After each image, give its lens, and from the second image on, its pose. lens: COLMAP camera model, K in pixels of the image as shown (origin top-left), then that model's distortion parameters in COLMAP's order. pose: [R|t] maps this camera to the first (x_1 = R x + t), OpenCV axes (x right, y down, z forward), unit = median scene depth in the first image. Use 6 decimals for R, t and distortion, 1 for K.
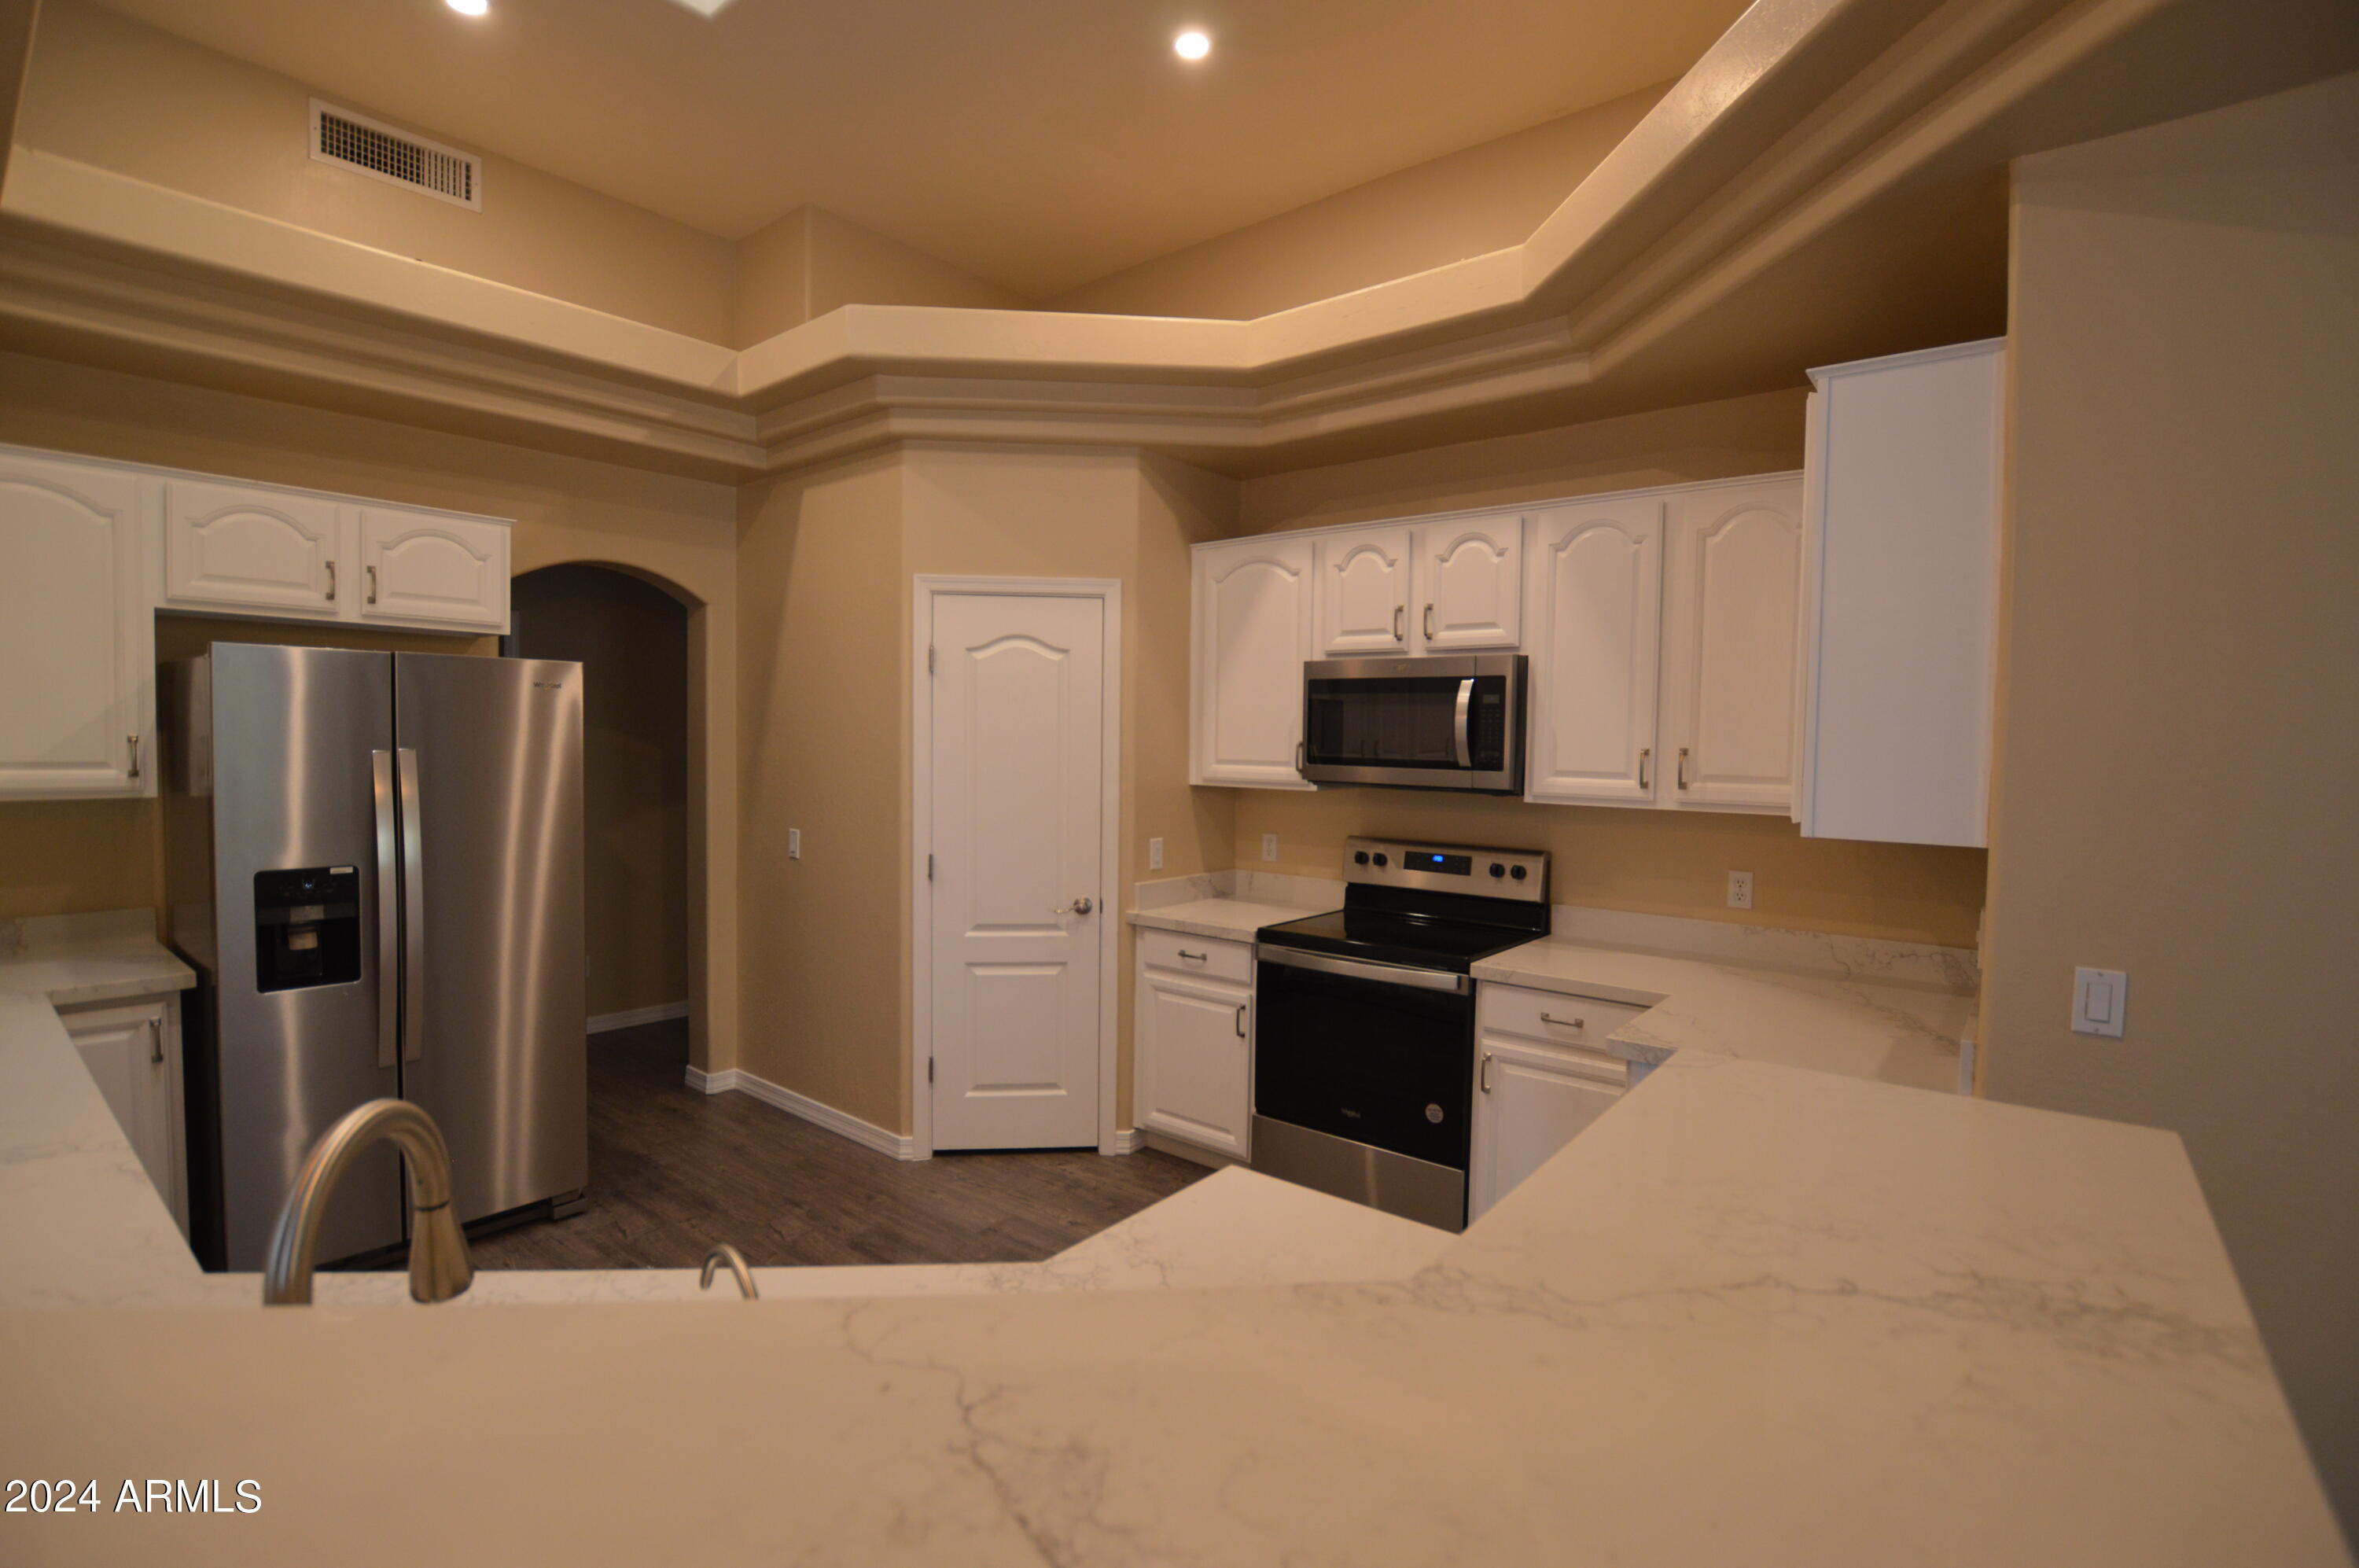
lens RADIAL K [[1060.0, 0, 1152.3], [0, 1060.0, 780.0], [0, 0, 1]] dist [-0.024548, 0.003183]
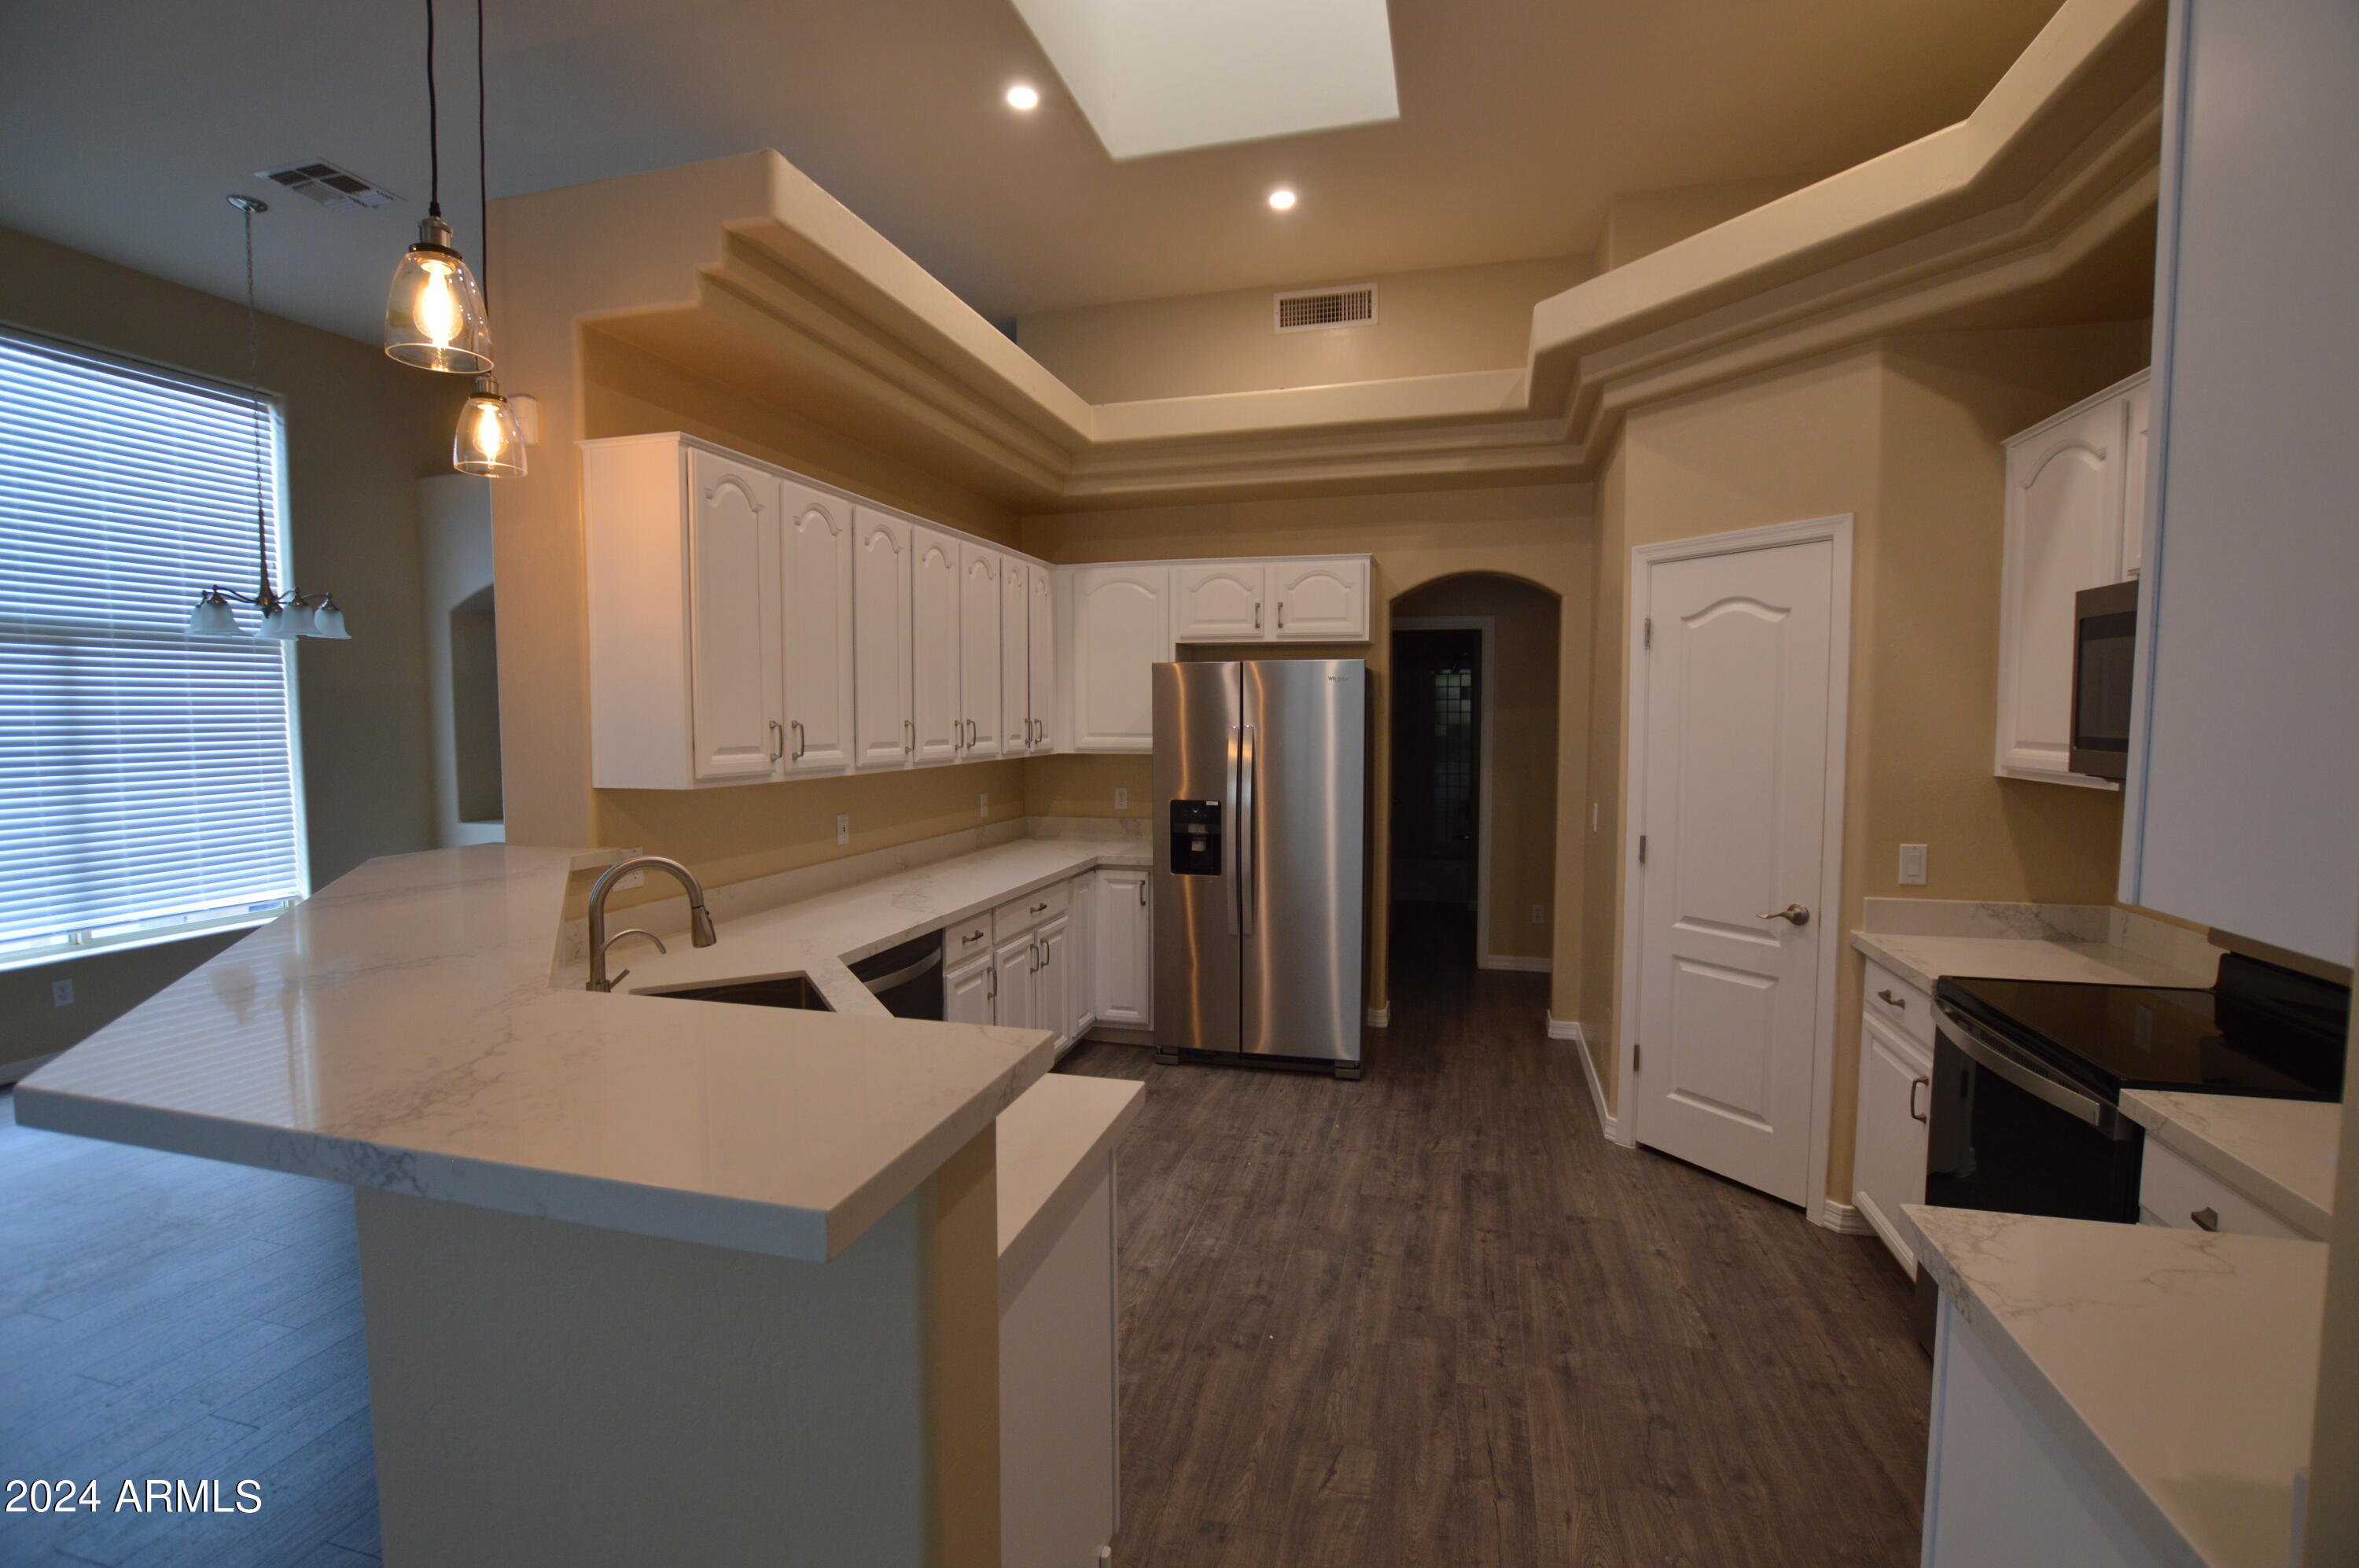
lens RADIAL K [[1060.0, 0, 1196.2], [0, 1060.0, 777.8], [0, 0, 1]] dist [-0.024548, 0.003183]
pose [[0.415904, 0.042176, -0.908430, 0.532086], [-0.025727, 0.999070, 0.034605, -0.005745], [0.909044, 0.008979, 0.416602, 0.248486]]
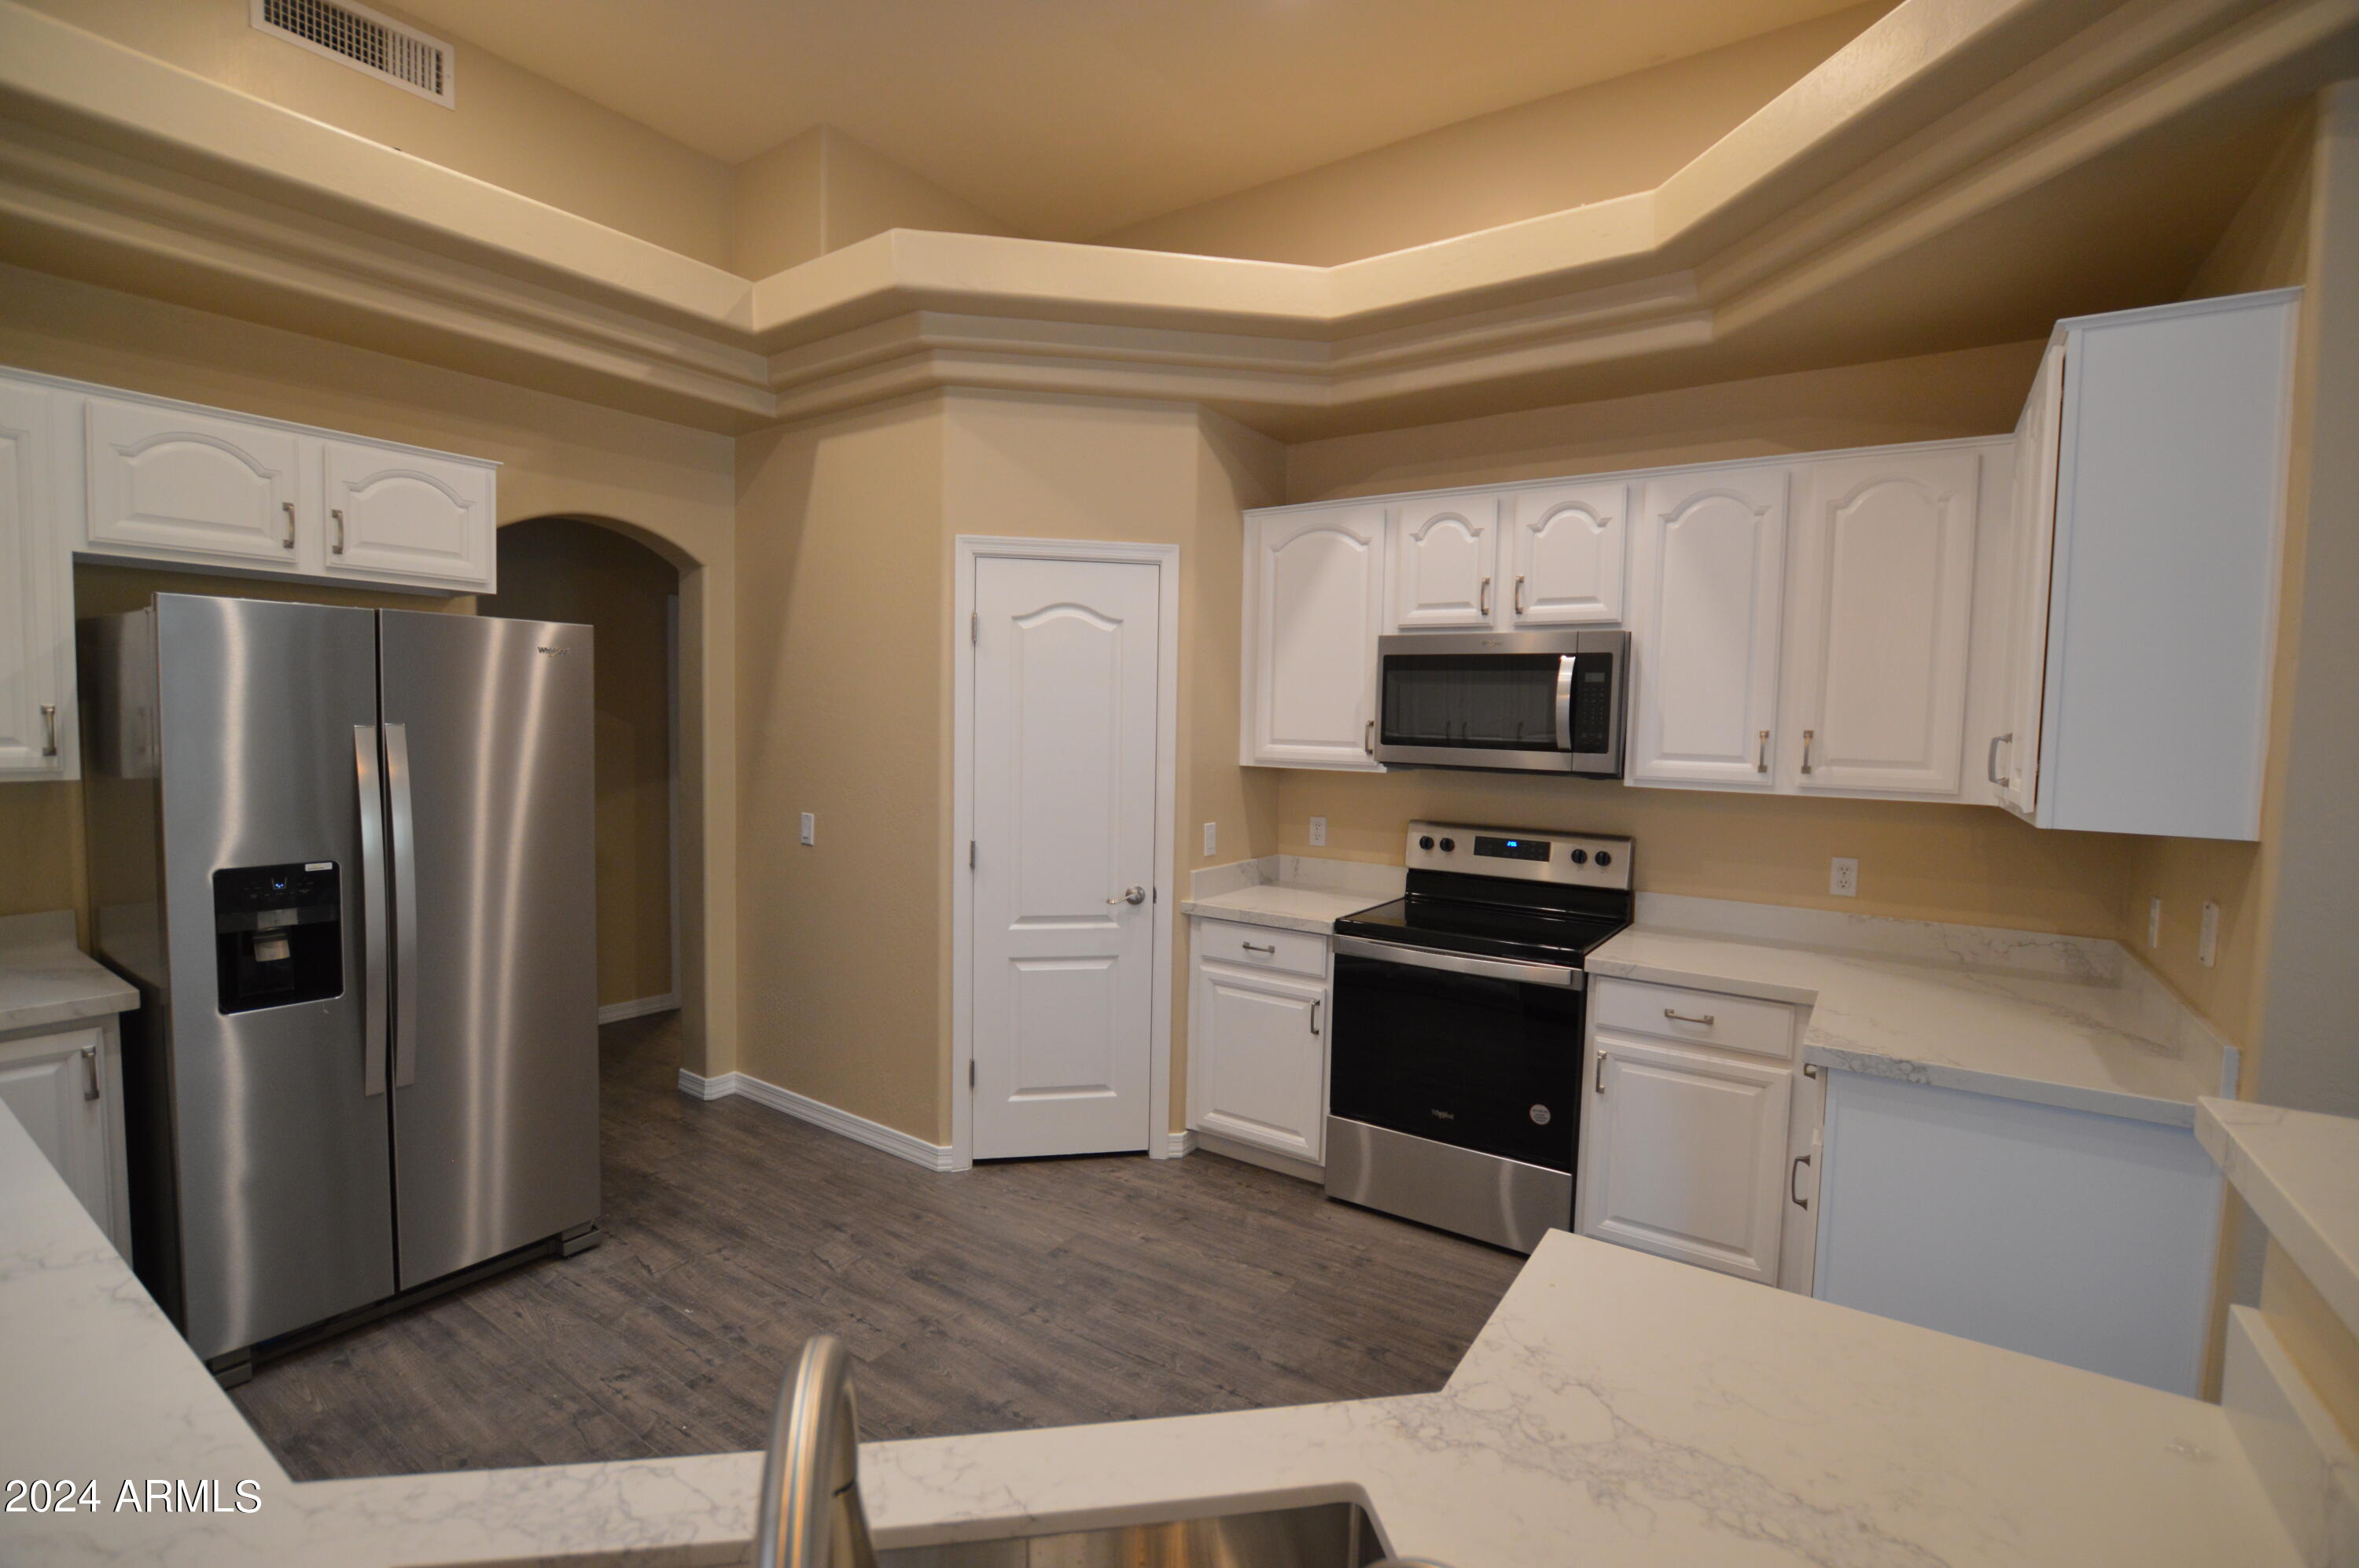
lens RADIAL K [[1060.0, 0, 1185.0], [0, 1060.0, 776.8], [0, 0, 1]] dist [-0.024548, 0.003183]
pose [[0.996538, 0.001708, 0.083122, -0.110410], [-0.003221, 0.999831, 0.018079, -0.002895], [-0.083077, -0.018285, 0.996375, 0.075959]]
